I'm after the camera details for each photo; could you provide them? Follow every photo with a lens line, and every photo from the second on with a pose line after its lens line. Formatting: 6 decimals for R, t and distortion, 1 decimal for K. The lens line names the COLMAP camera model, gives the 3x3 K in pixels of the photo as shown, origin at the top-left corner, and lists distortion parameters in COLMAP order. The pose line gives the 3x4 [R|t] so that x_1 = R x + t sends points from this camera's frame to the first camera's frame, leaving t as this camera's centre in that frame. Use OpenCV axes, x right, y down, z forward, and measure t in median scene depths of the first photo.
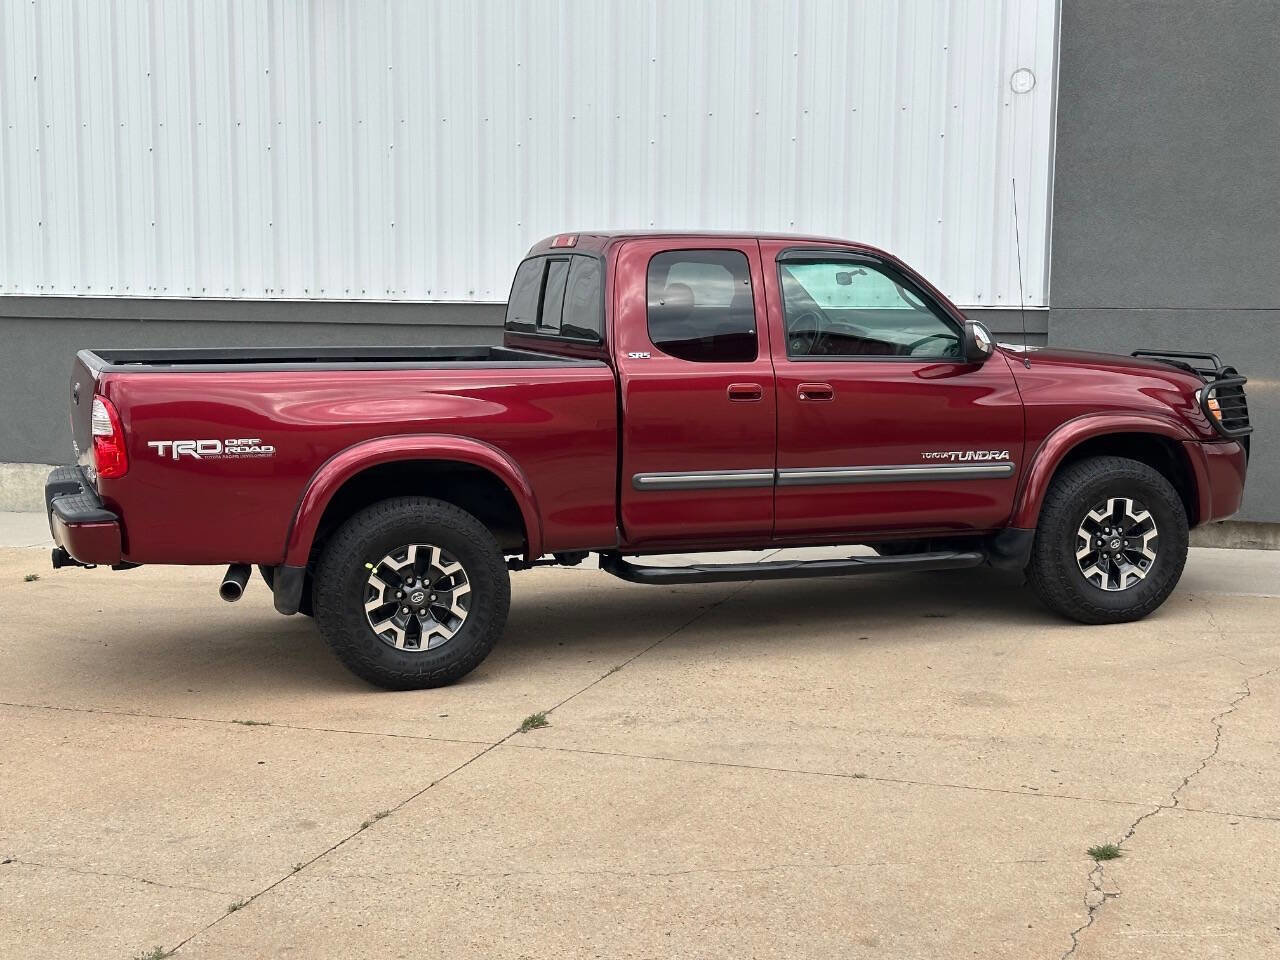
lens RADIAL K [[1795.4, 0, 634.3], [0, 1795.4, 479.4], [0, 0, 1]] dist [0.121330, 0.000000]
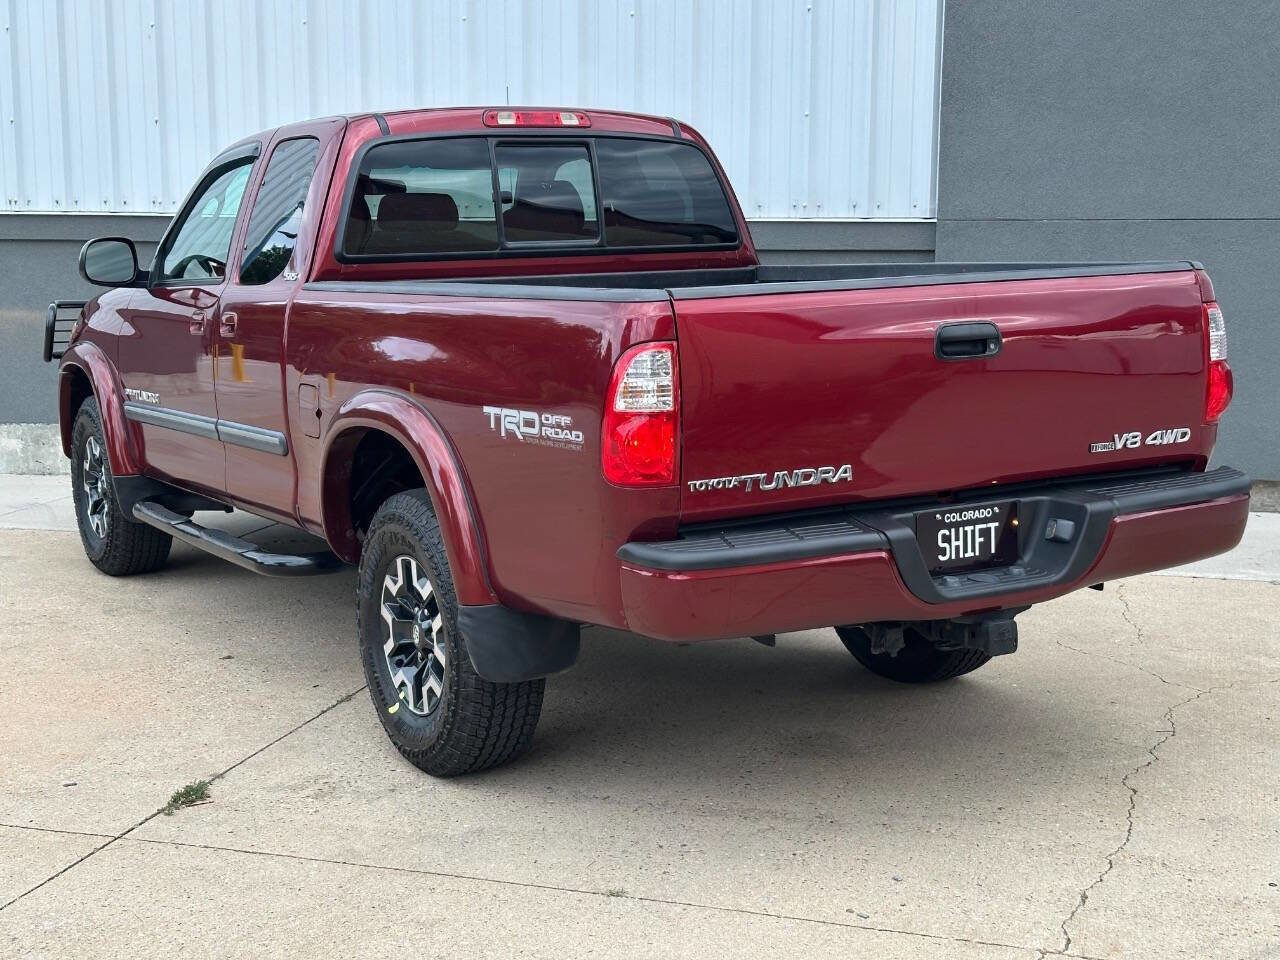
lens RADIAL K [[1795.4, 0, 624.8], [0, 1795.4, 465.2], [0, 0, 1]] dist [0.121330, 0.000000]
pose [[0.999435, -0.008618, 0.032475, 0.086373], [0.007504, 0.999384, 0.034274, -0.017507], [-0.032750, -0.034010, 0.998885, 0.257556]]
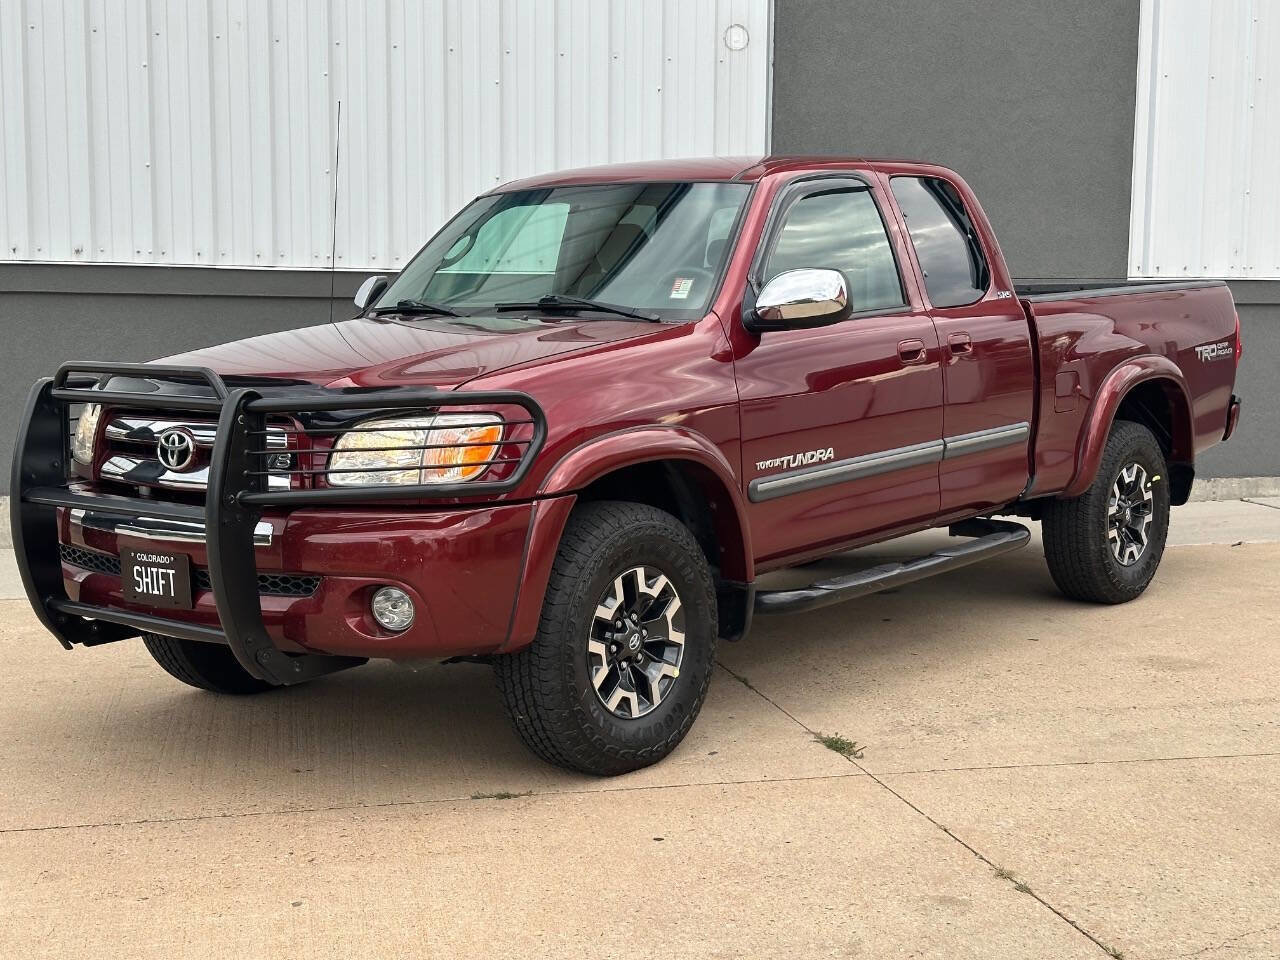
lens RADIAL K [[1795.4, 0, 638.5], [0, 1795.4, 487.2], [0, 0, 1]] dist [0.121330, 0.000000]
pose [[0.845825, -0.052300, 0.530891, -0.509885], [0.054126, 0.998460, 0.012127, 0.004009], [-0.530708, 0.018478, 0.847353, 0.328520]]
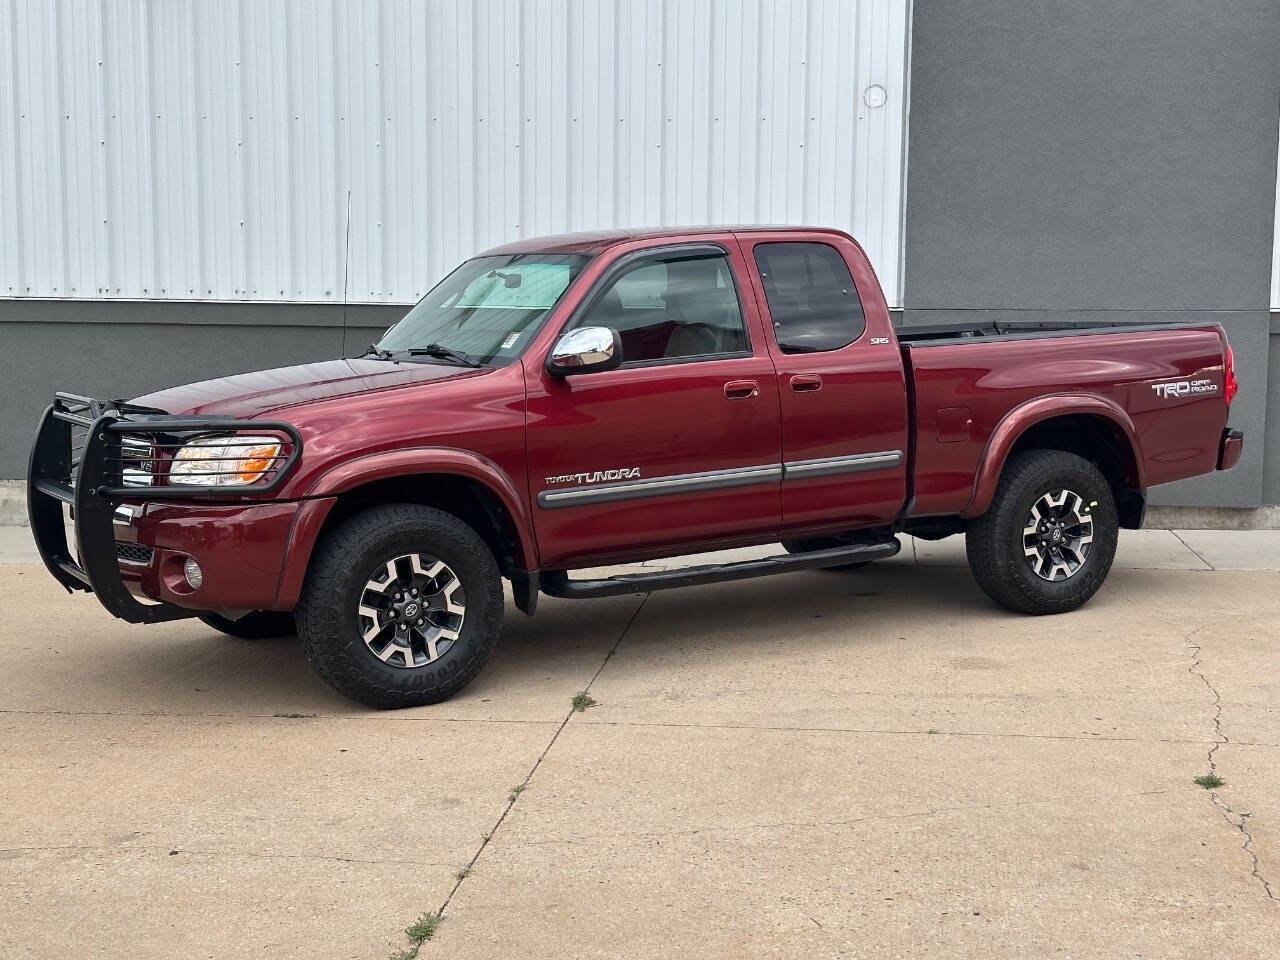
lens RADIAL K [[1795.4, 0, 648.2], [0, 1795.4, 486.1], [0, 0, 1]] dist [0.121330, 0.000000]
pose [[0.976986, -0.020042, 0.212361, -0.215469], [0.020846, 0.999781, -0.001549, 0.012666], [-0.212283, 0.005940, 0.977190, -0.014247]]
